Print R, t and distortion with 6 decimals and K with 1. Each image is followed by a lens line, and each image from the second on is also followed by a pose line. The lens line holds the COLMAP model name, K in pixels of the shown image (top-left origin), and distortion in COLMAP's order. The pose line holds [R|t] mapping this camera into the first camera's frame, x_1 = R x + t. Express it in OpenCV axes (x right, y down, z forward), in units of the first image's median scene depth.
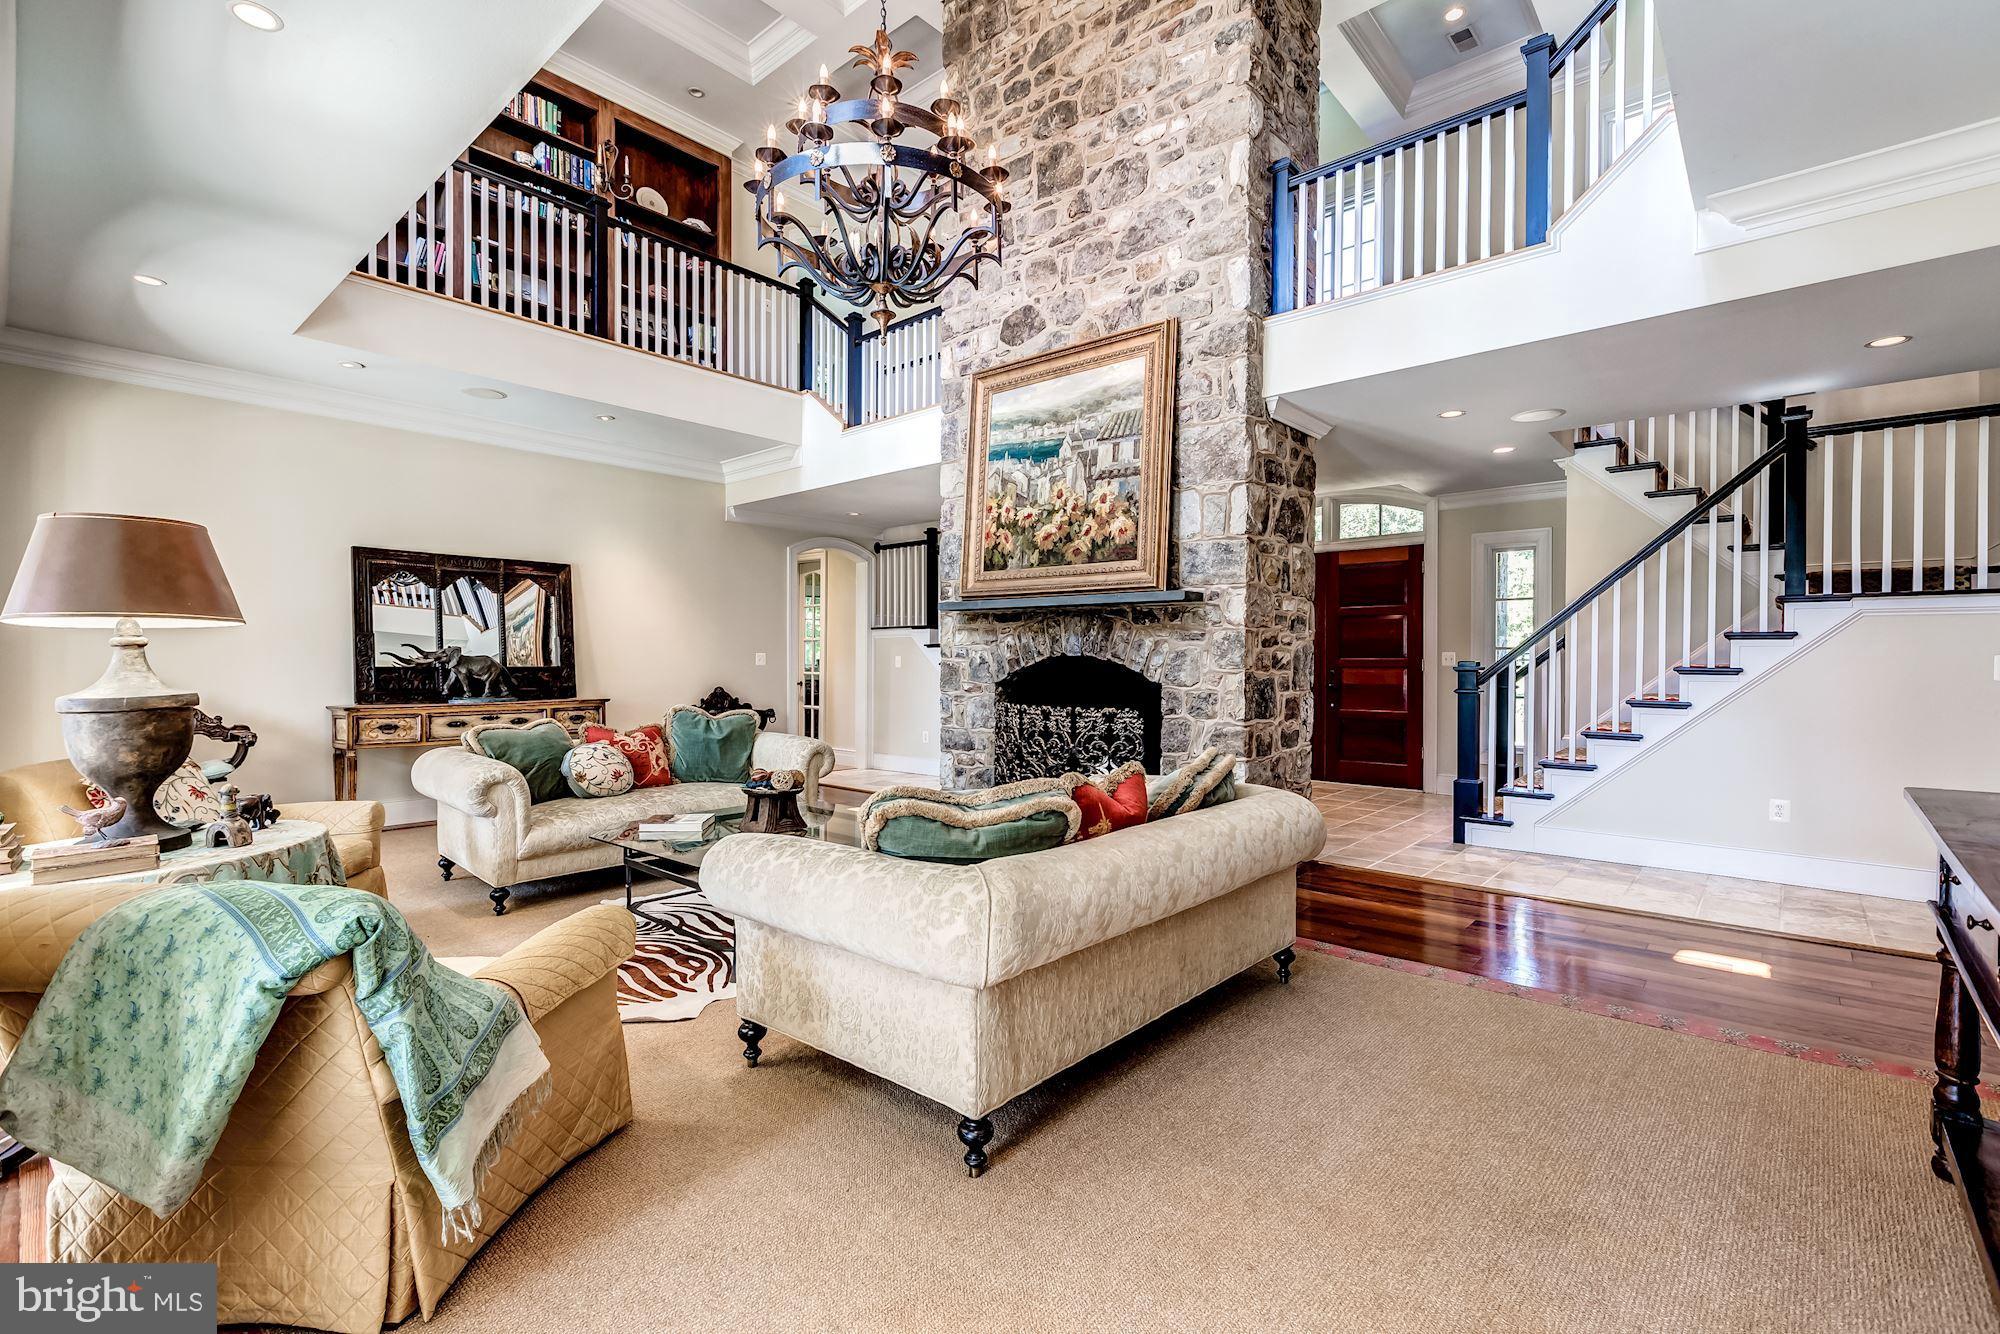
lens RADIAL K [[890.1, 0, 1005.7], [0, 890.1, 665.0], [0, 0, 1]] dist [0.004692, -0.001091]
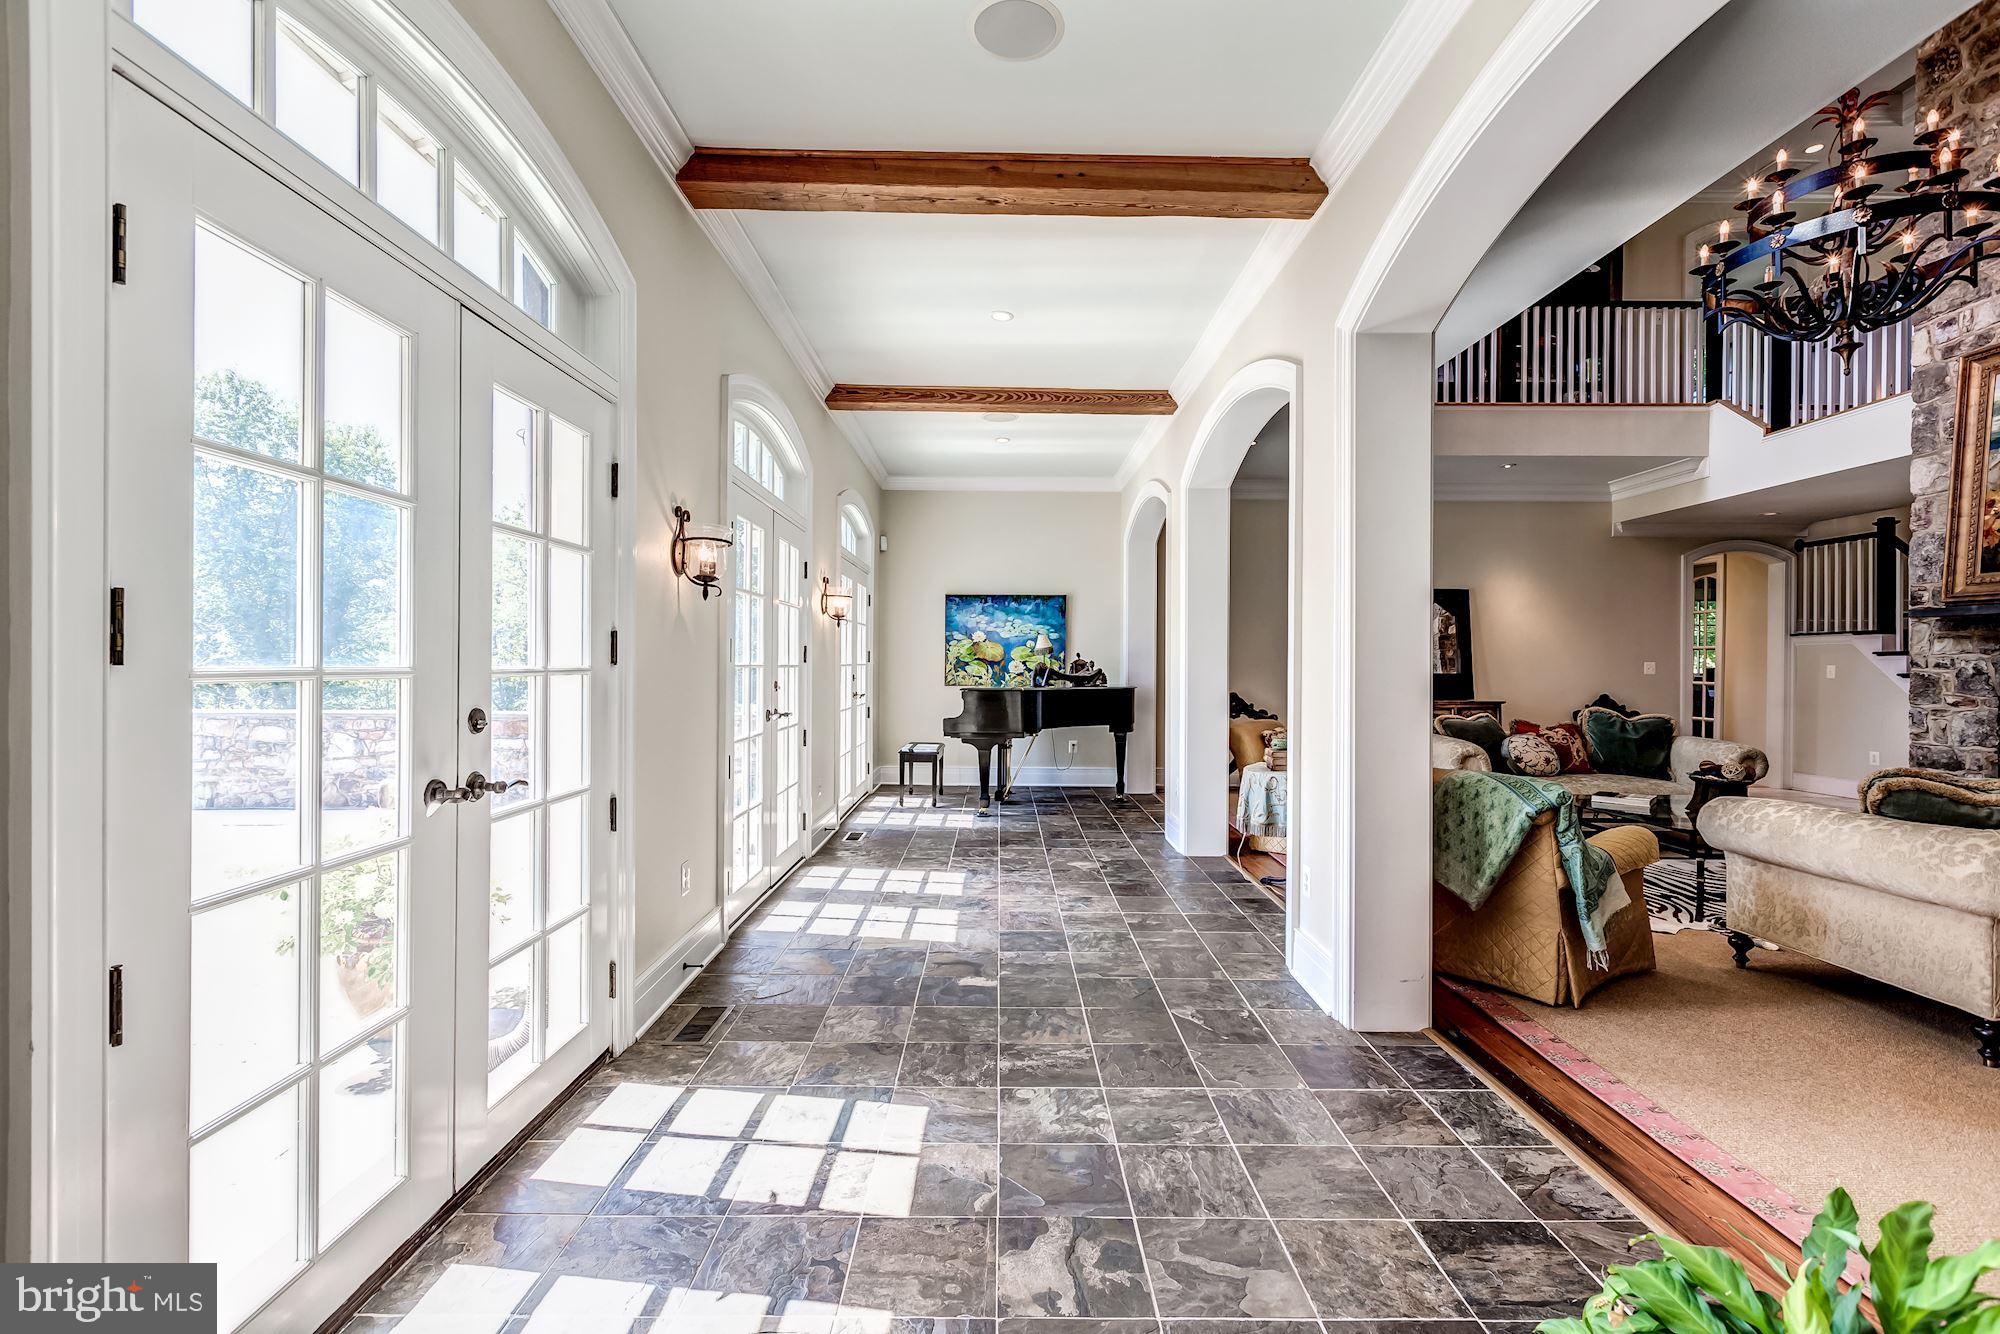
lens RADIAL K [[890.1, 0, 1005.7], [0, 890.1, 665.0], [0, 0, 1]] dist [0.004692, -0.001091]
pose [[0.665856, 0.002378, -0.746076, -0.007377], [-0.008308, 0.999957, -0.004227, 0.000500], [0.746034, 0.009013, 0.665847, -0.378344]]
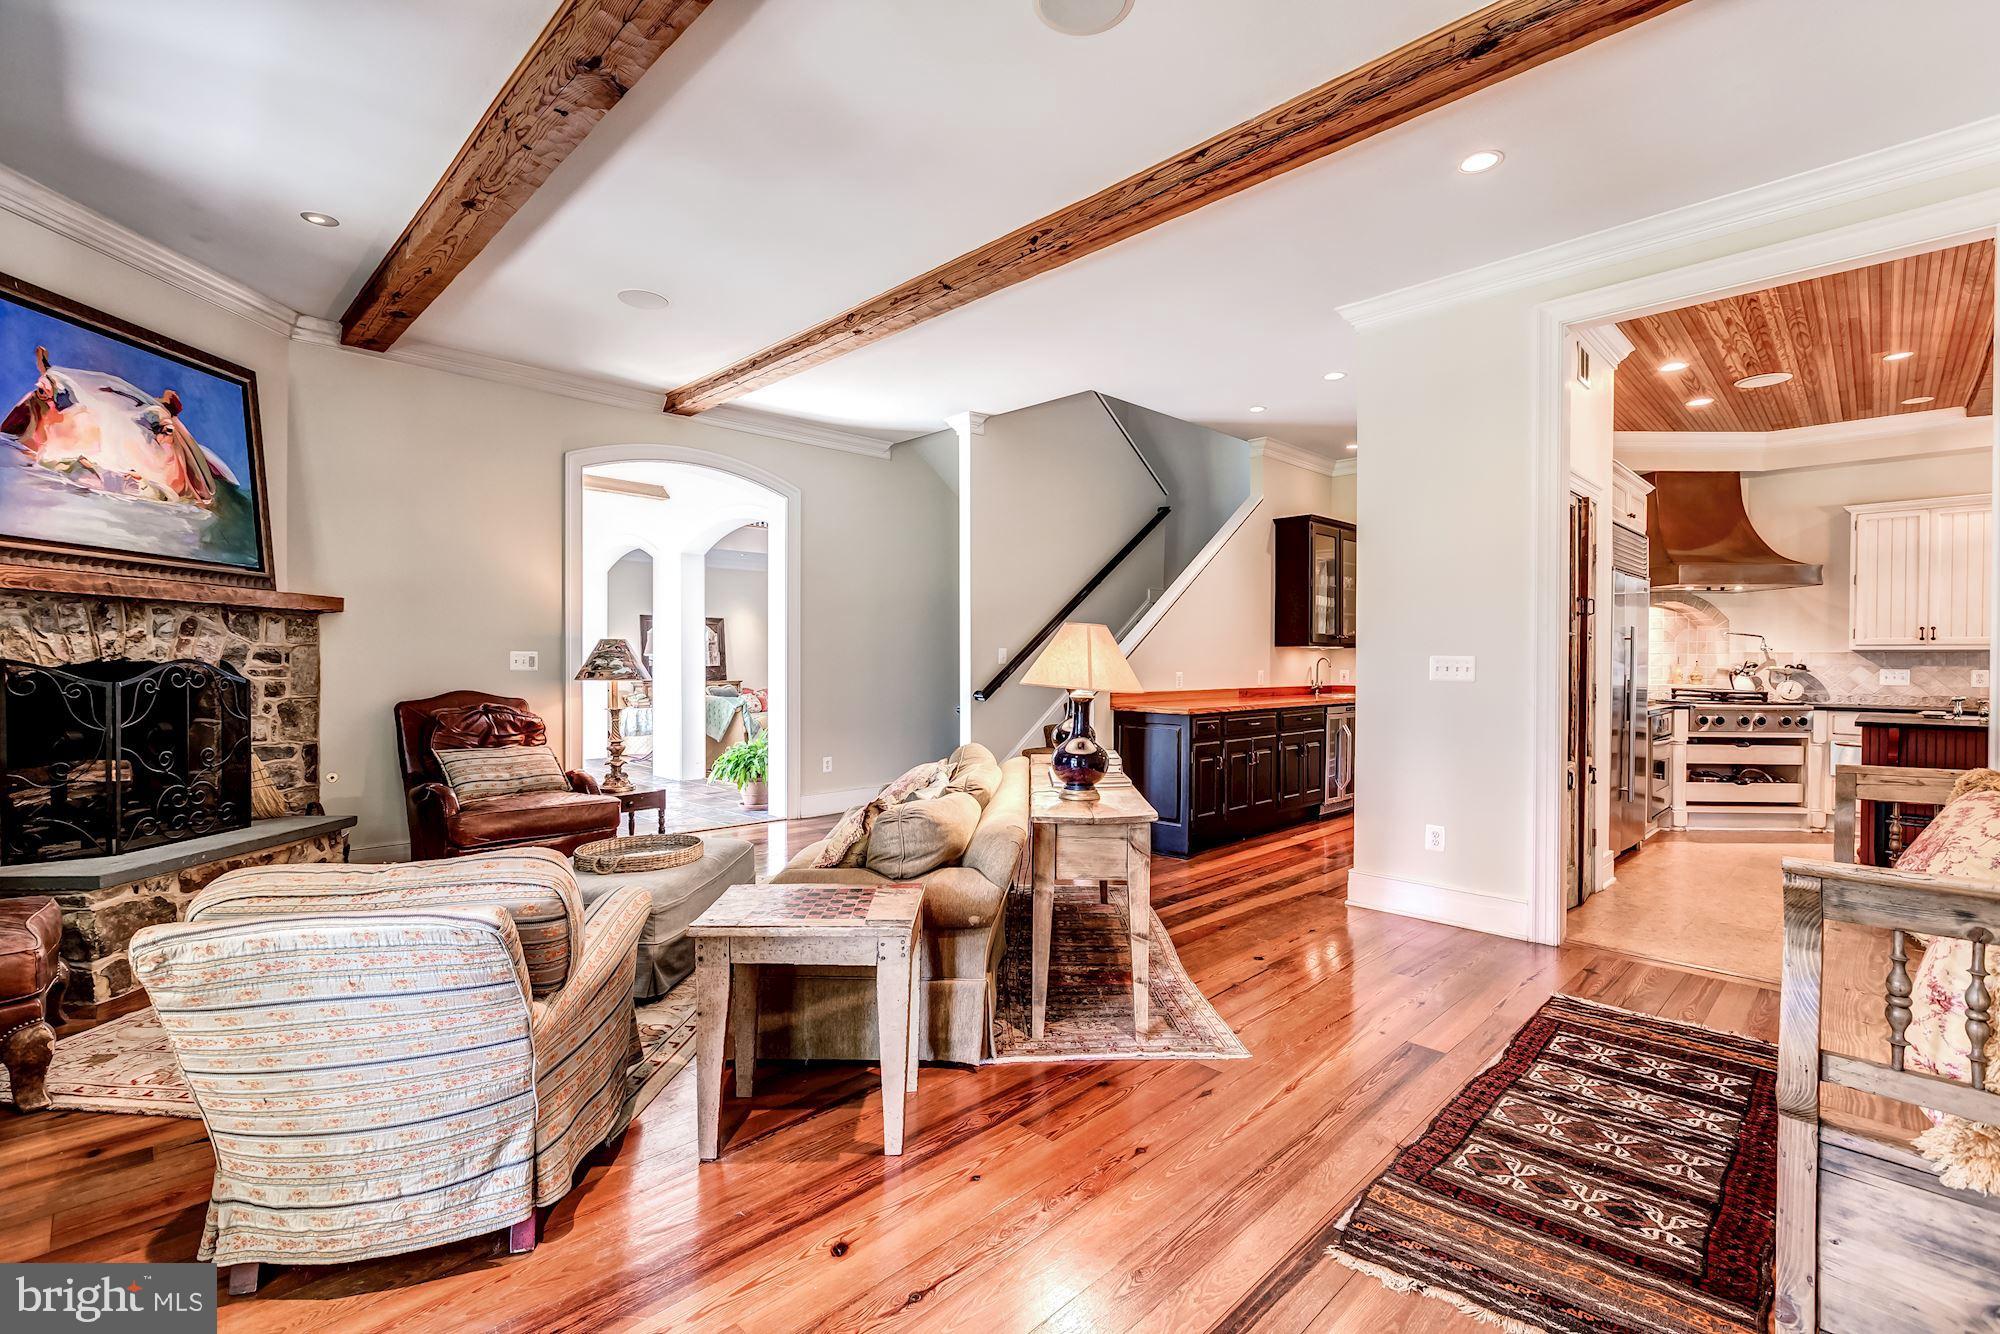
lens RADIAL K [[890.1, 0, 1005.7], [0, 890.1, 665.0], [0, 0, 1]] dist [0.004692, -0.001091]
pose [[0.997616, -0.004131, -0.068880, 0.476273], [0.004150, 0.999991, 0.000130, 0.006803], [0.068879, -0.000415, 0.997625, -1.539282]]
